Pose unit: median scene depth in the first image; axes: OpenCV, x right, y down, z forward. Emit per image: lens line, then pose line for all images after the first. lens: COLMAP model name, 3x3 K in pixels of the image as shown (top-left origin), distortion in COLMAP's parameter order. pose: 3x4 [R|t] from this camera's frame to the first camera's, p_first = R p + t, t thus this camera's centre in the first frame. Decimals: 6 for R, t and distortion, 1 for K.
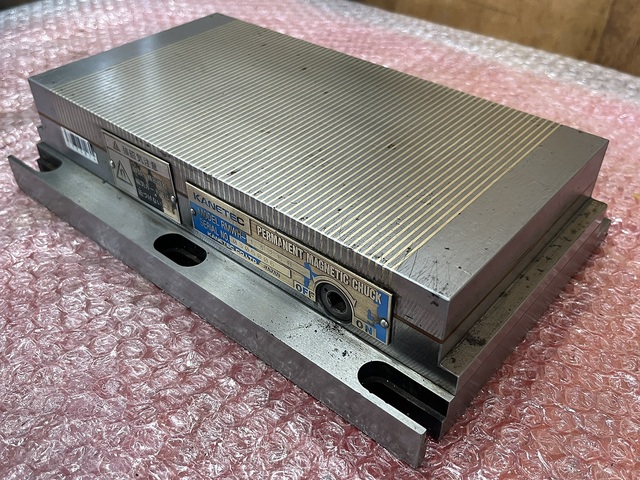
lens RADIAL K [[631.7, 0, 319.8], [0, 631.7, 242.6], [0, 0, 1]] dist [0.012469, 0.000000]
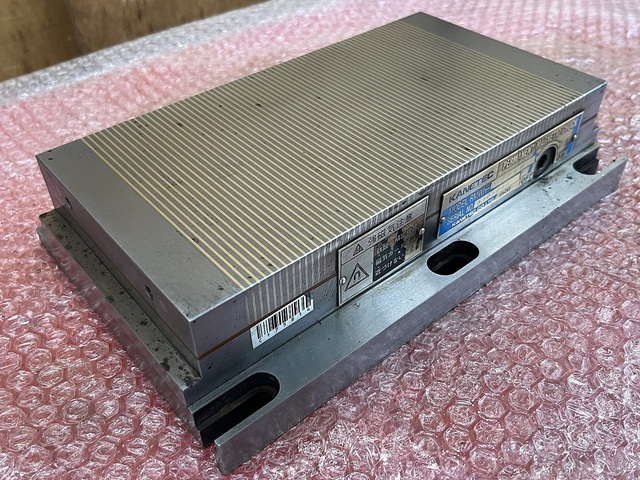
lens RADIAL K [[631.7, 0, 318.7], [0, 631.7, 239.4], [0, 0, 1]] dist [0.012469, 0.000000]
pose [[0.153412, -0.643445, 0.749962, -1.038183], [0.628040, 0.649433, 0.428722, -0.604136], [-0.762909, 0.405235, 0.503740, 0.661287]]
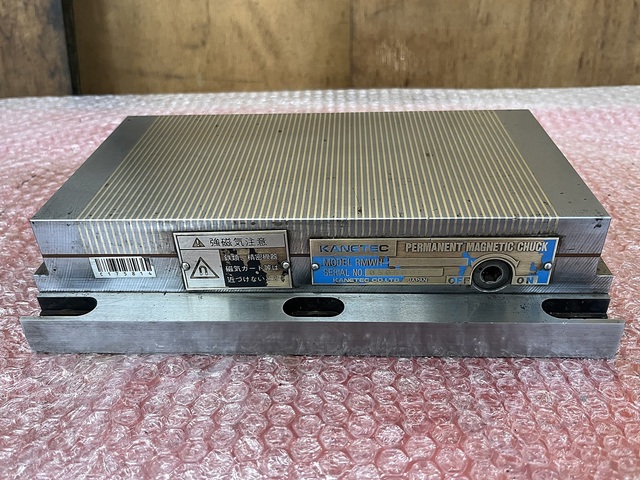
lens RADIAL K [[570.1, 0, 320.3], [0, 570.1, 240.0], [0, 0, 1]] dist [0.015244, -0.004812]
pose [[0.786569, -0.352264, 0.507168, -0.666784], [0.410442, 0.911881, -0.003191, -0.084070], [-0.461353, 0.210673, 0.861841, 0.178951]]
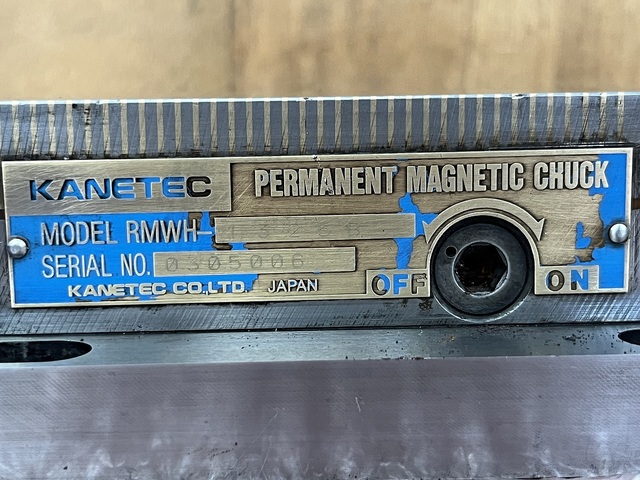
lens RADIAL K [[998.6, 0, 316.5], [0, 998.6, 240.0], [0, 0, 1]] dist [0.132128, 0.000000]
pose [[0.736297, -0.089257, 0.670746, -0.490661], [0.432554, 0.824365, -0.365128, 0.259524], [-0.520349, 0.558977, 0.645586, 0.507169]]
